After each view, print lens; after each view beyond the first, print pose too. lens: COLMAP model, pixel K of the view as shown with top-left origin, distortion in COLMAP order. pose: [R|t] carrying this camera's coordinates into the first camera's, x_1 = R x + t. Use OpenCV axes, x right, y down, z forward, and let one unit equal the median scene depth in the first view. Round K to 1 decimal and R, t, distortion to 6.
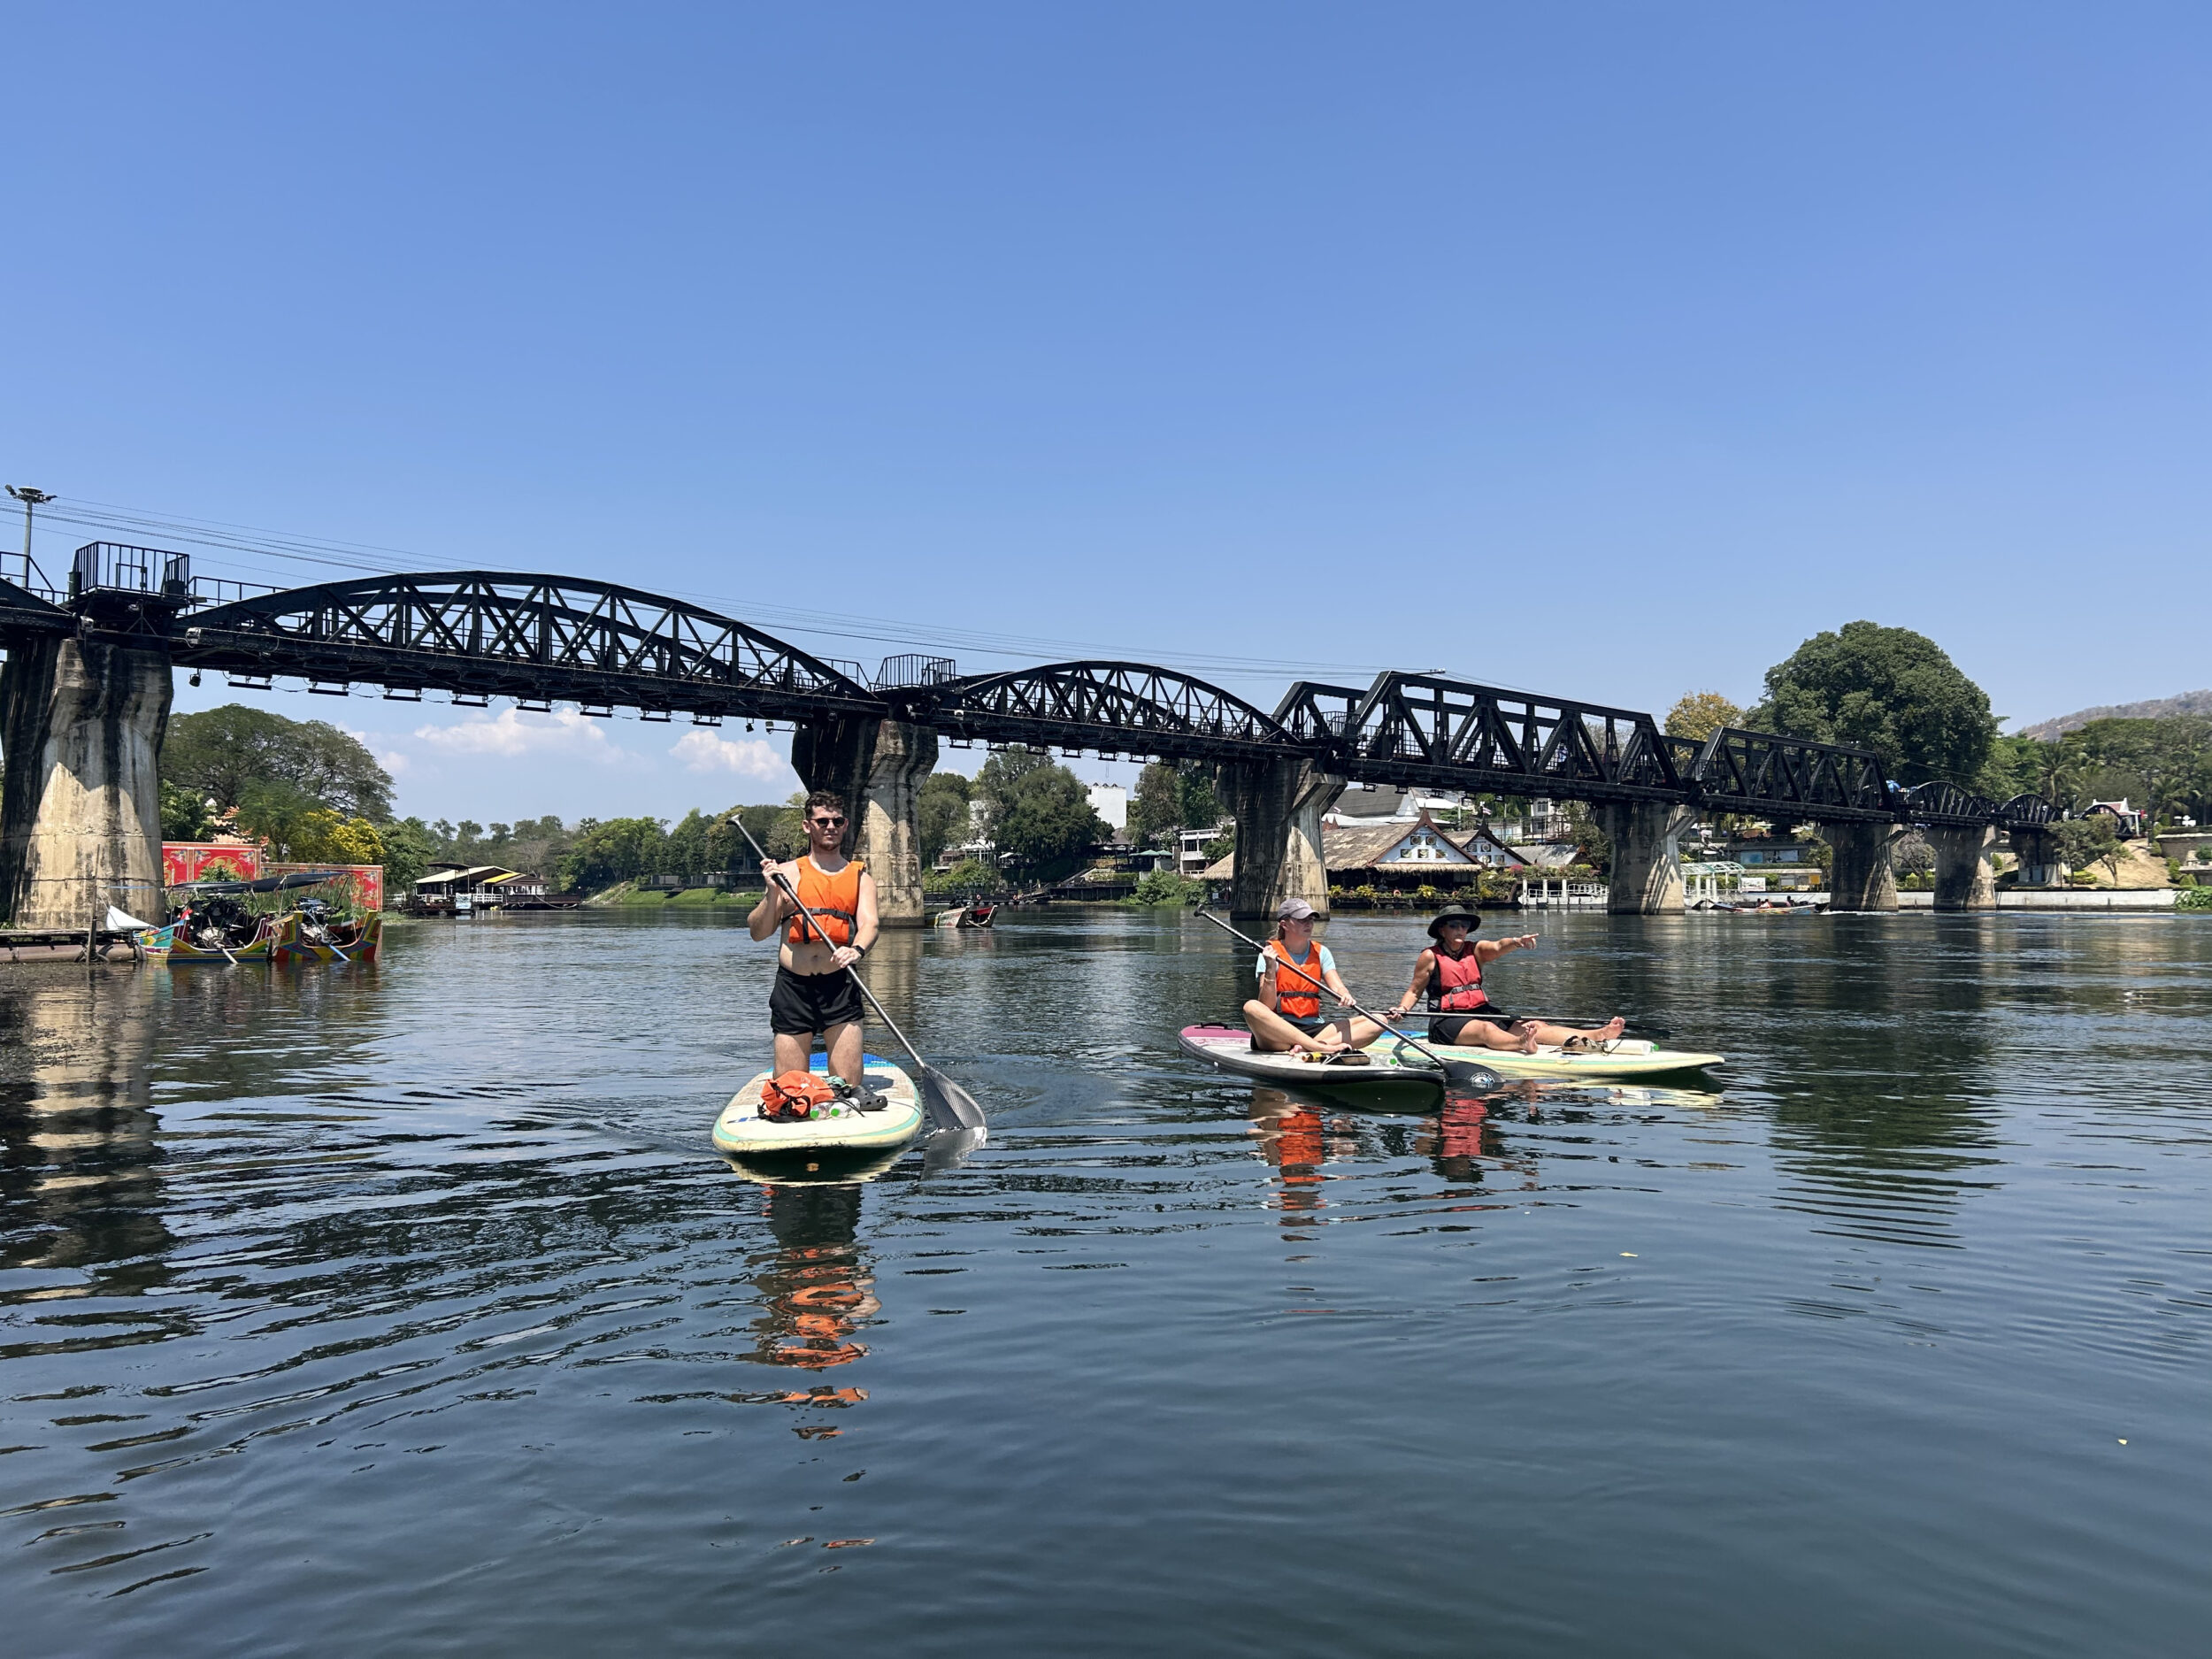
lens RADIAL K [[1644.0, 0, 1106.0], [0, 1644.0, 829.5], [0, 0, 1]] dist [0.041059, -0.002896]
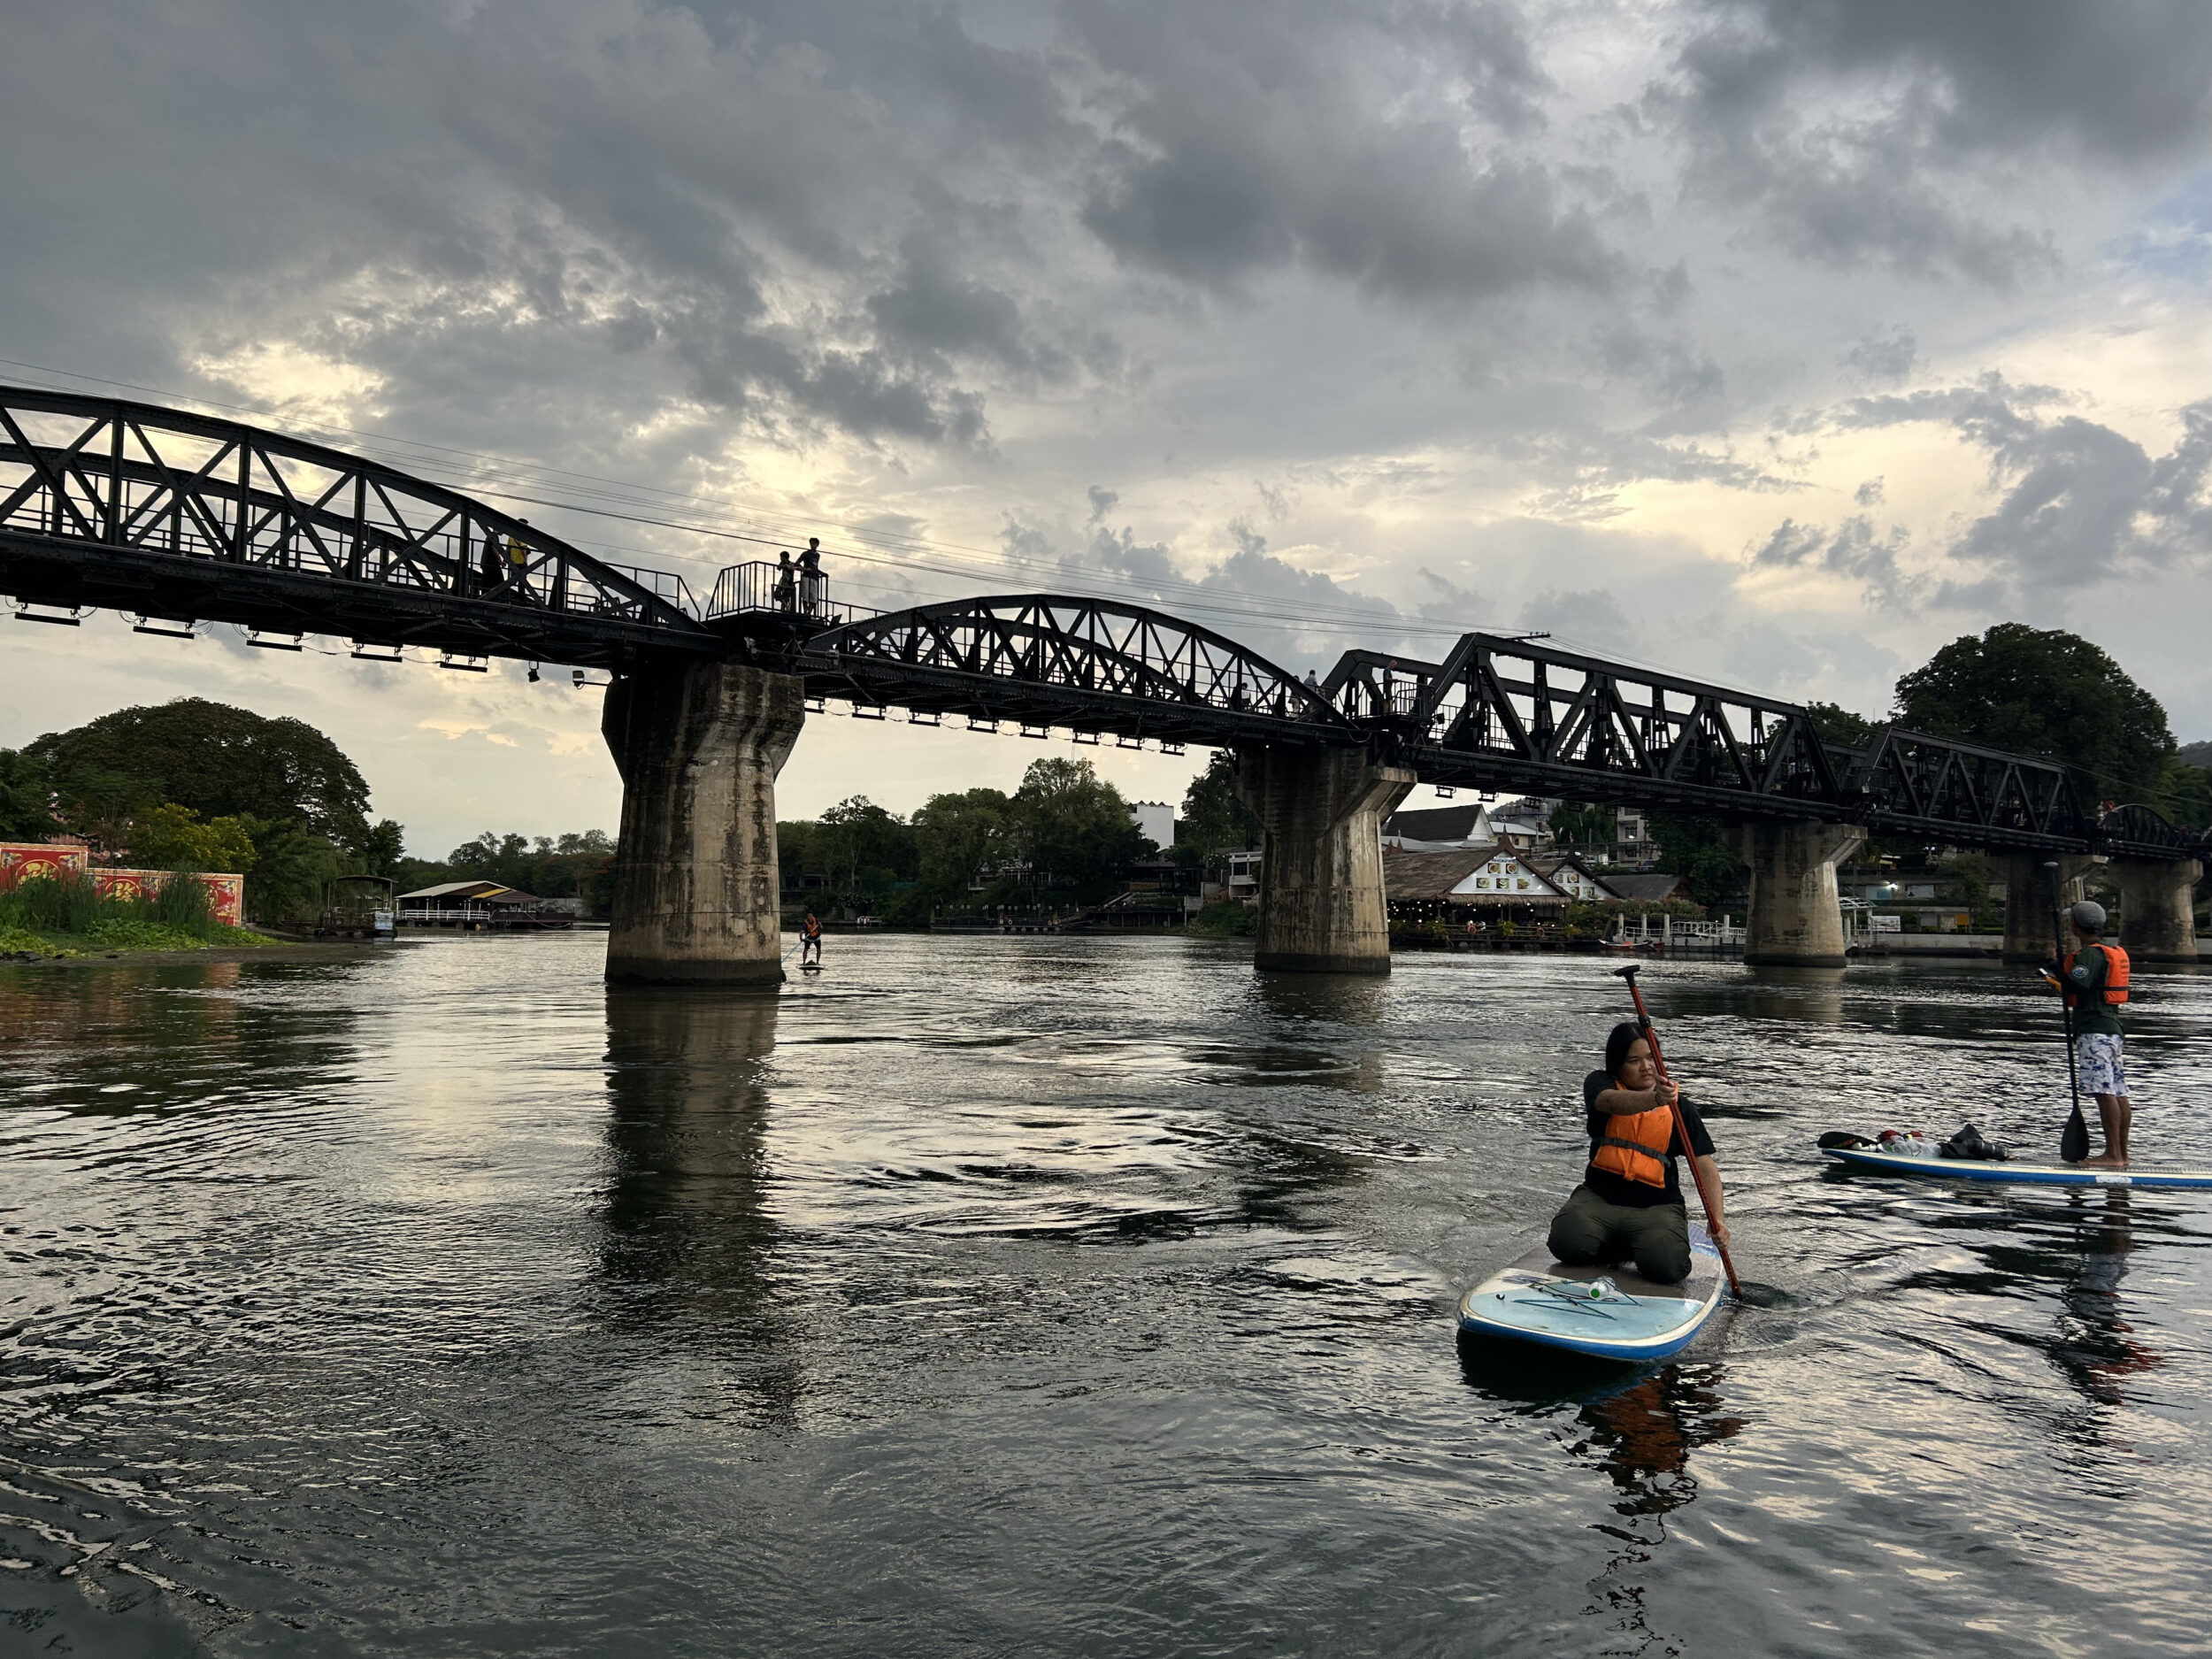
lens RADIAL K [[1644.0, 0, 1106.0], [0, 1644.0, 829.5], [0, 0, 1]] dist [0.041059, -0.002896]
pose [[0.999121, 0.015322, -0.039030, 0.037089], [-0.015889, 0.999772, -0.014272, 0.006005], [0.038802, 0.014880, 0.999136, 0.257842]]
